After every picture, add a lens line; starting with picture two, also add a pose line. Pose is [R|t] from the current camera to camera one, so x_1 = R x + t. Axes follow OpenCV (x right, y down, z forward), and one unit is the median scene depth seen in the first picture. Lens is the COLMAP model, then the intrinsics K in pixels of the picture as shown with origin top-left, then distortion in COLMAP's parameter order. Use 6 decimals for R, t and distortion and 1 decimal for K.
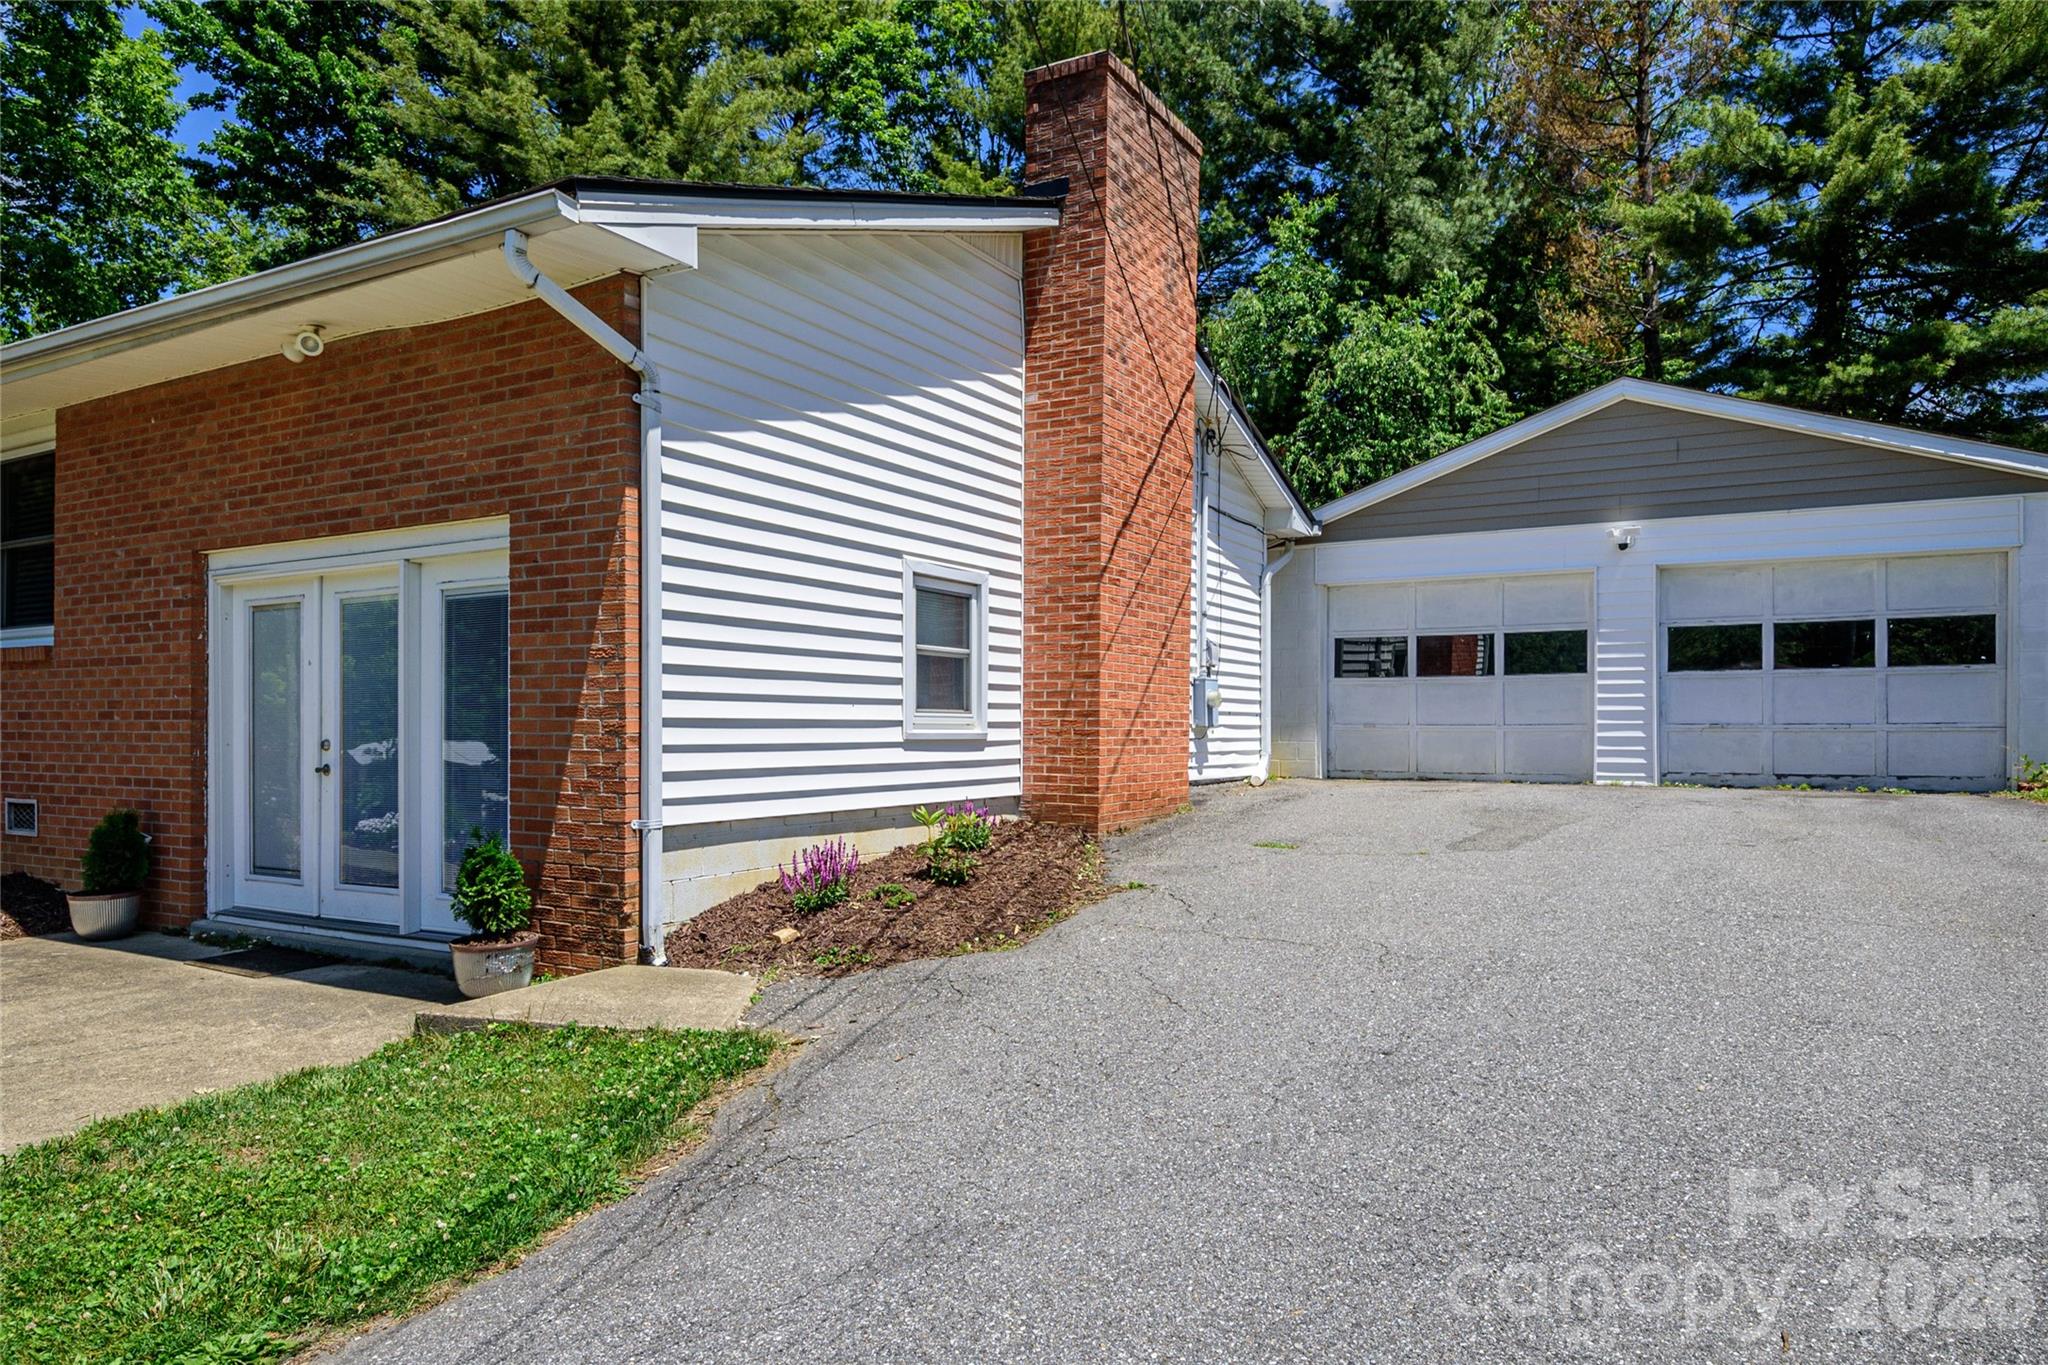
lens RADIAL K [[1234.9, 0, 1035.6], [0, 1234.9, 708.2], [0, 0, 1]] dist [0.012015, 0.001963]
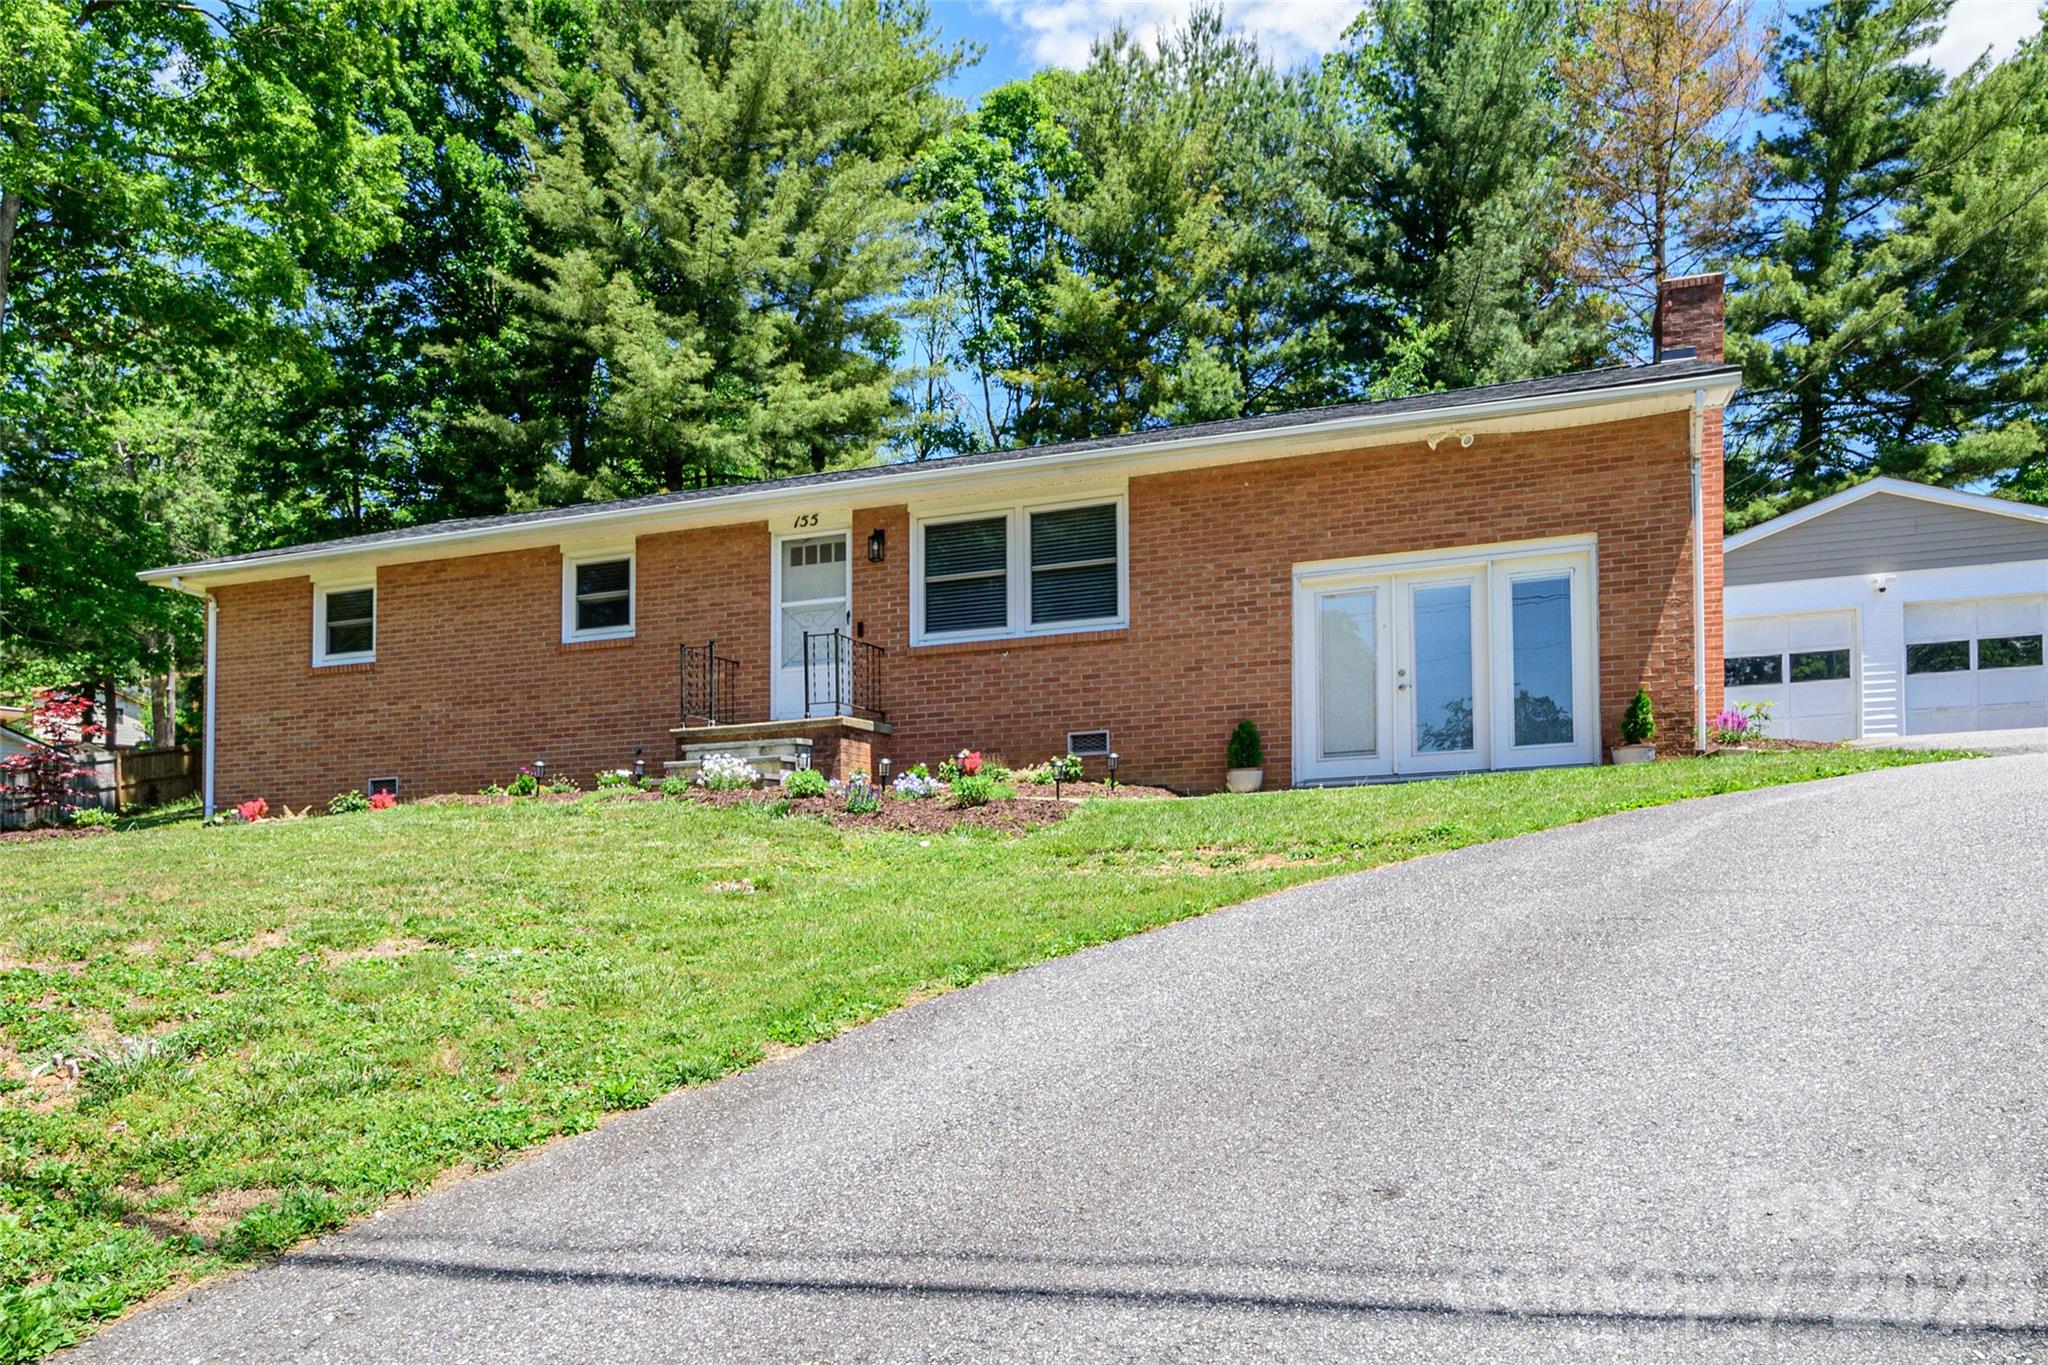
lens RADIAL K [[1414.5, 0, 995.2], [0, 1414.5, 853.9], [0, 0, 1]] dist [0.002625, 0.001061]
pose [[0.985799, -0.027000, 0.165747, -0.897615], [0.027533, 0.999620, -0.000918, 0.164464], [-0.165659, 0.005469, 0.986168, -0.517976]]
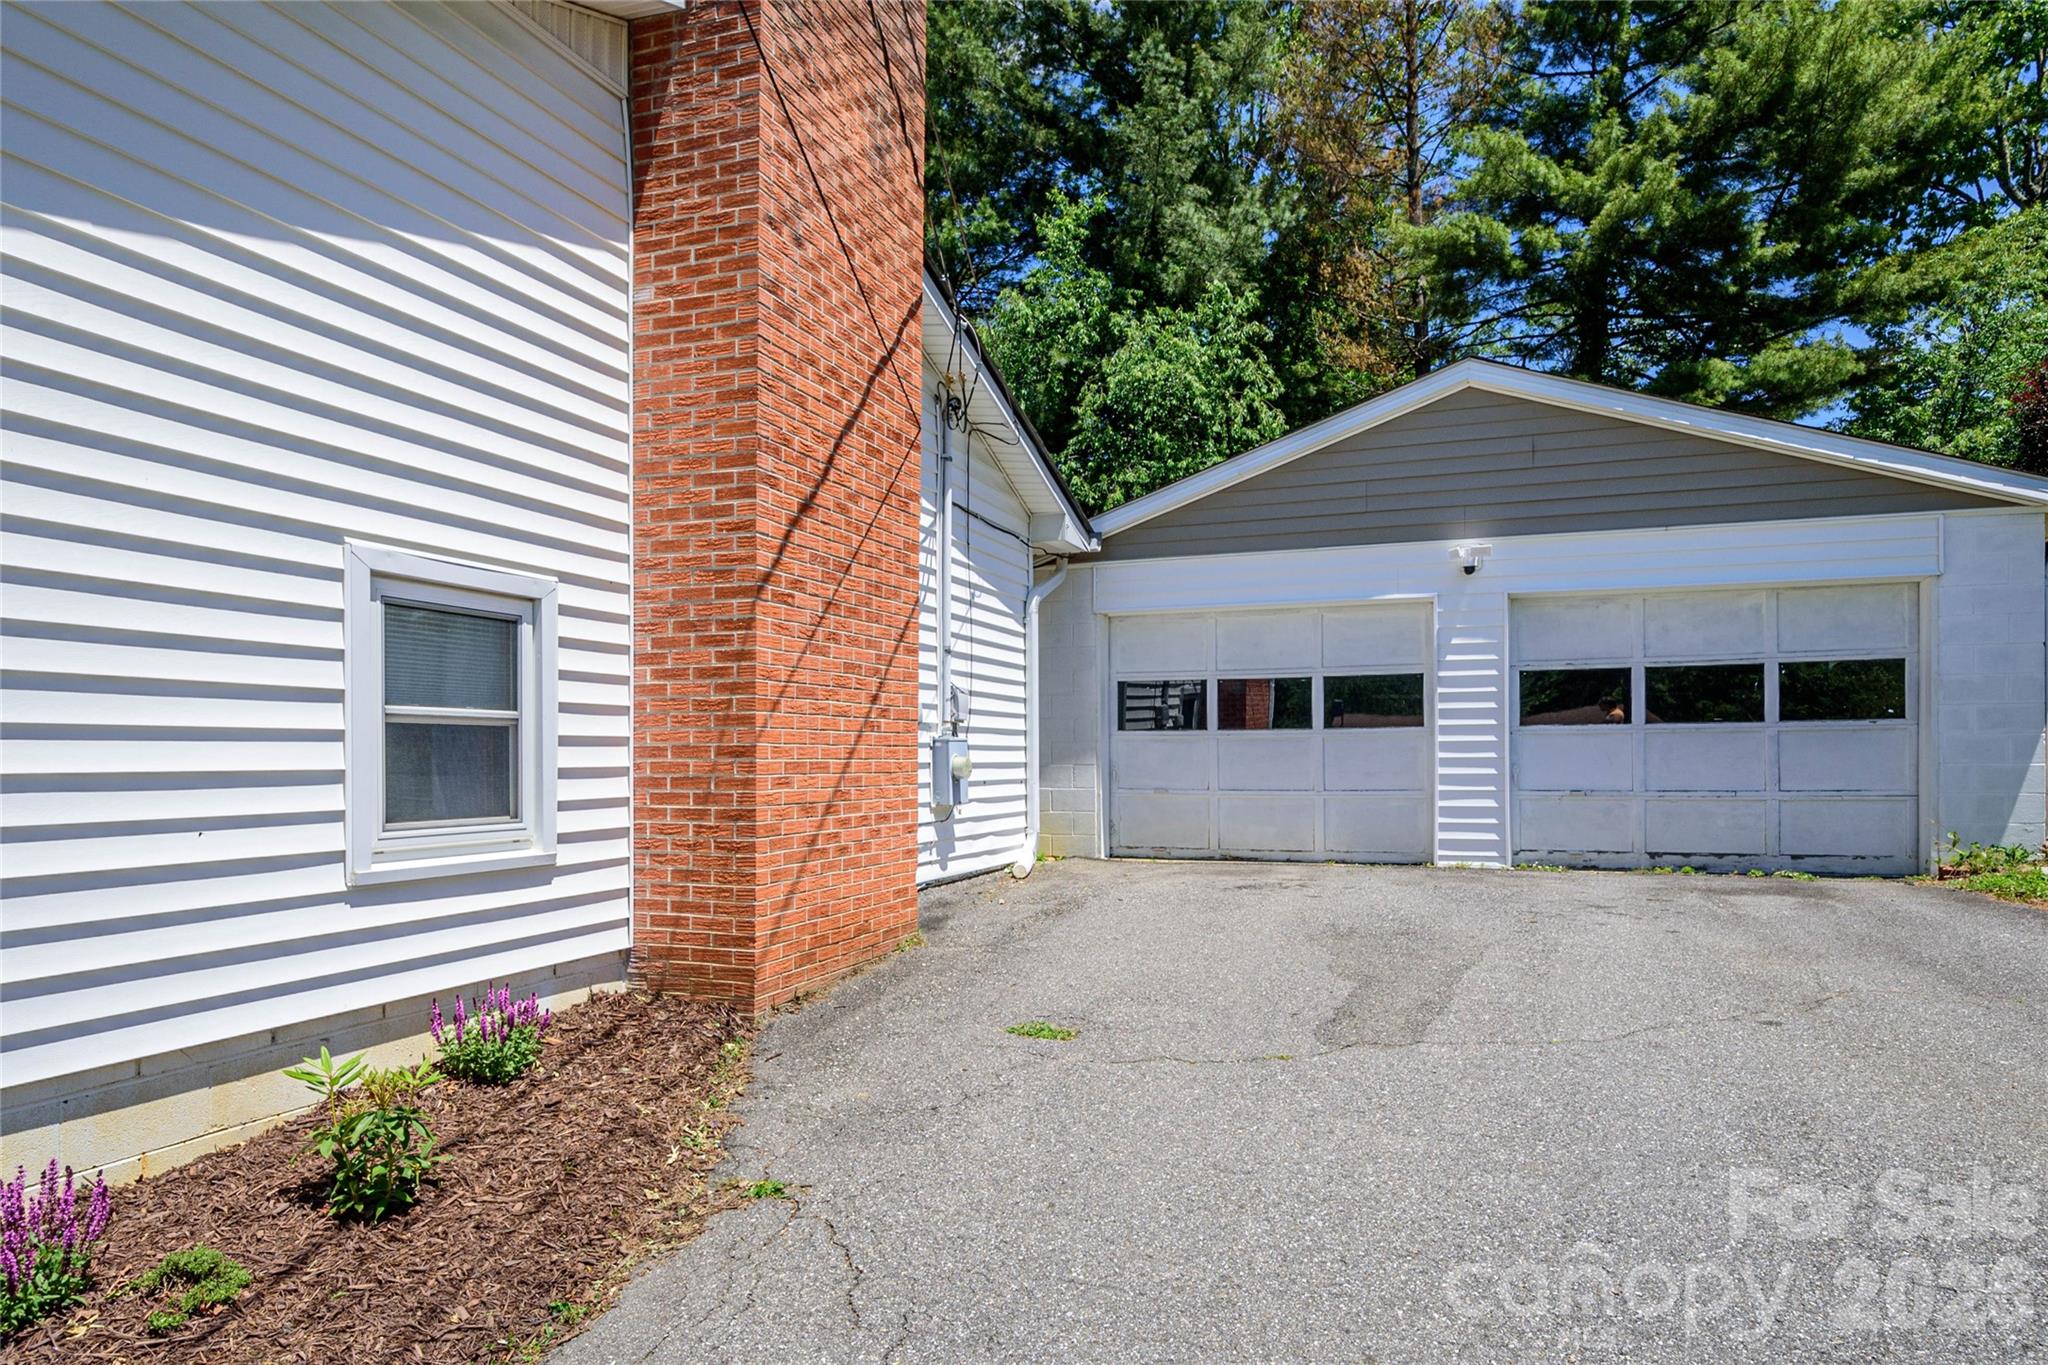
lens RADIAL K [[1234.9, 0, 1035.6], [0, 1234.9, 708.2], [0, 0, 1]] dist [0.012015, 0.001963]
pose [[0.983509, -0.001335, 0.180856, 0.055991], [0.006162, 0.999640, -0.026132, -0.022831], [-0.180756, 0.026816, 0.983162, 0.276531]]
